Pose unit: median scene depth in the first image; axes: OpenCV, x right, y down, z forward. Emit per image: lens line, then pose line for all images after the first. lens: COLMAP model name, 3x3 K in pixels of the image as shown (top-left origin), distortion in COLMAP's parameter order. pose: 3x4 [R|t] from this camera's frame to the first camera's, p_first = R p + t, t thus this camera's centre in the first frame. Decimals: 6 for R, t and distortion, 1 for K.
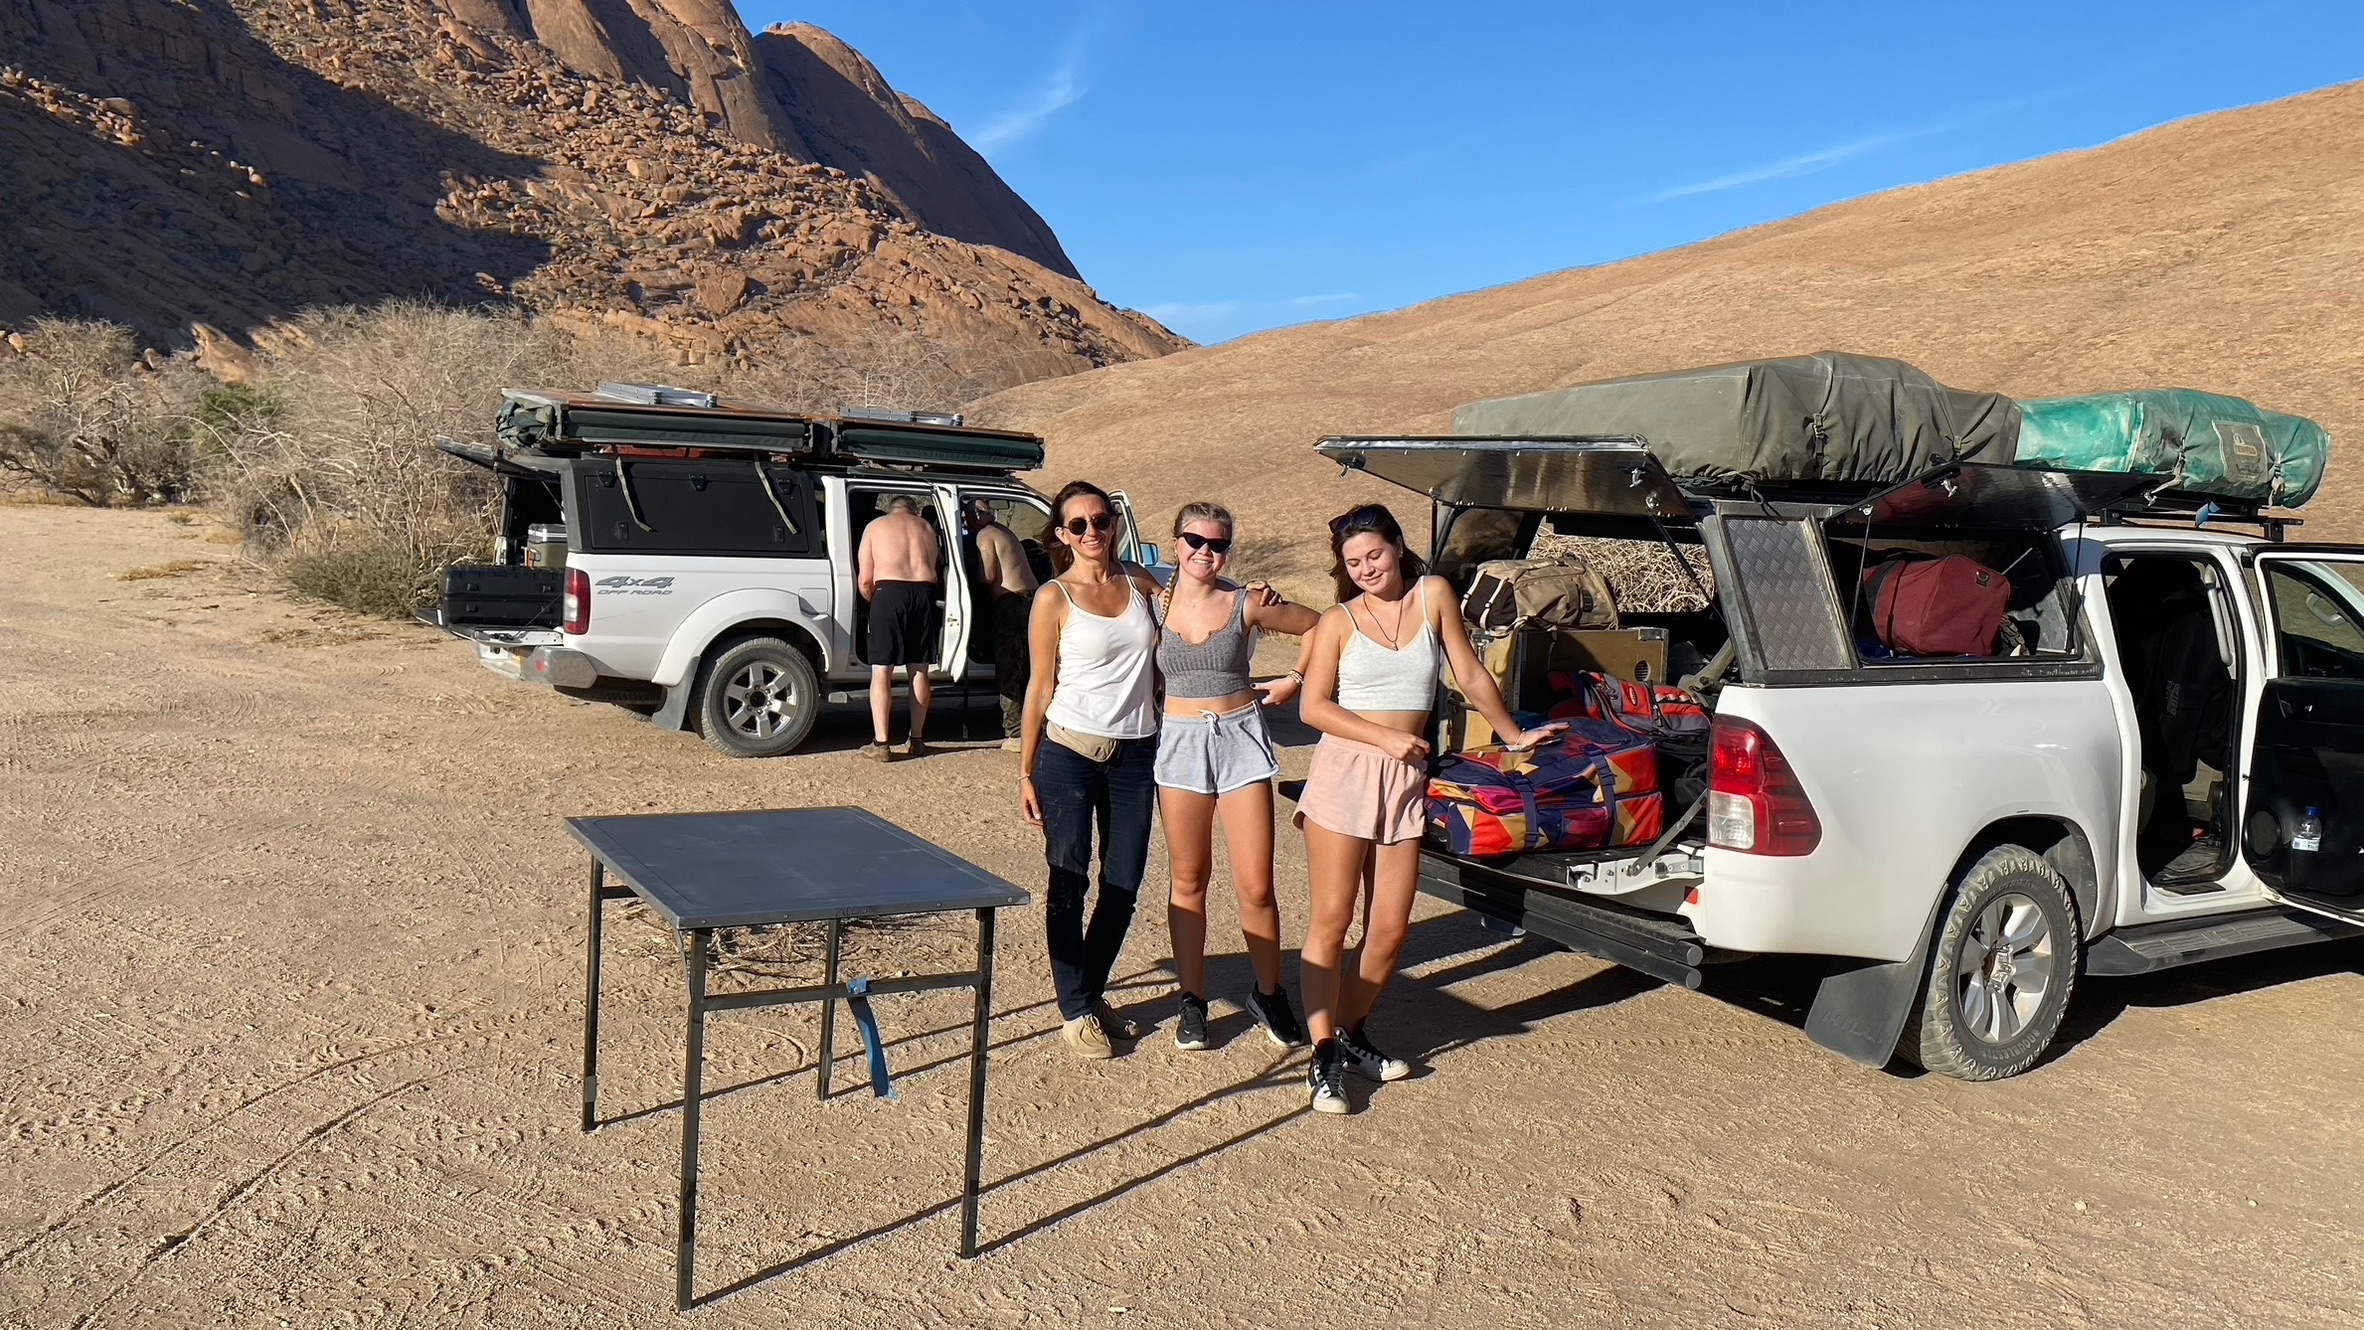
lens RADIAL K [[1760.7, 0, 1182.0], [0, 1760.7, 665.0], [0, 0, 1]] dist [-0.002463, -0.004047]
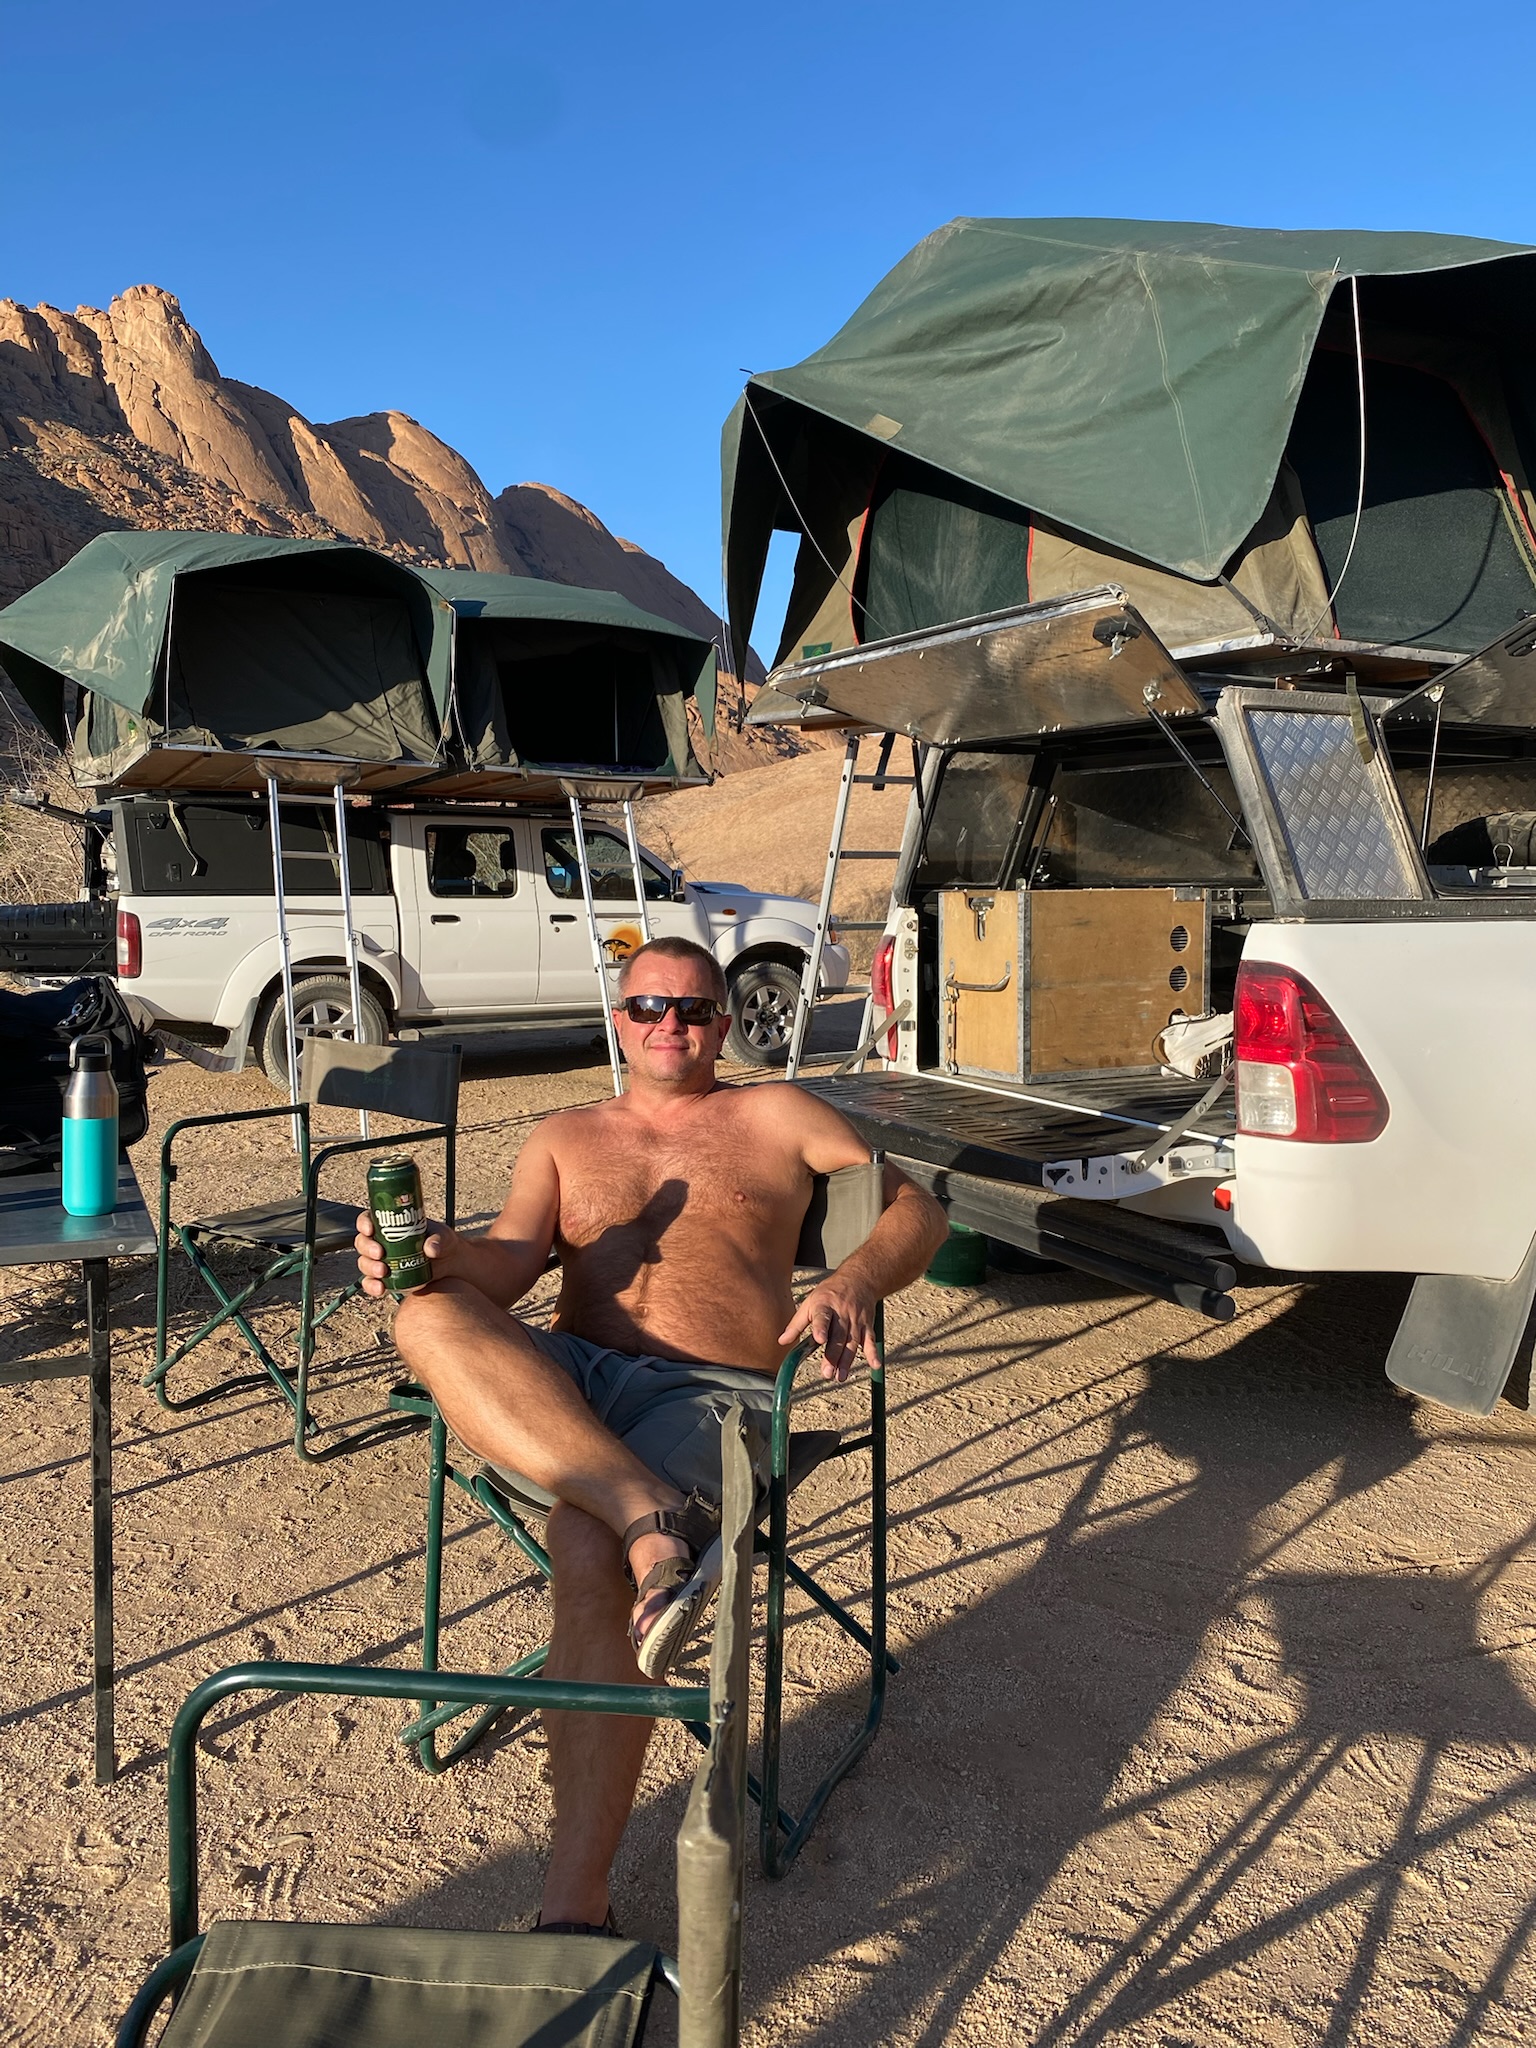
lens RADIAL K [[1481.6, 0, 852.8], [0, 1481.6, 1030.9], [0, 0, 1]] dist [0.064931, -0.128044]
pose [[0.998664, -0.042314, -0.029677, 0.079825], [0.042420, 0.999095, 0.002969, 0.025701], [0.029525, -0.004224, 0.999555, 0.182926]]
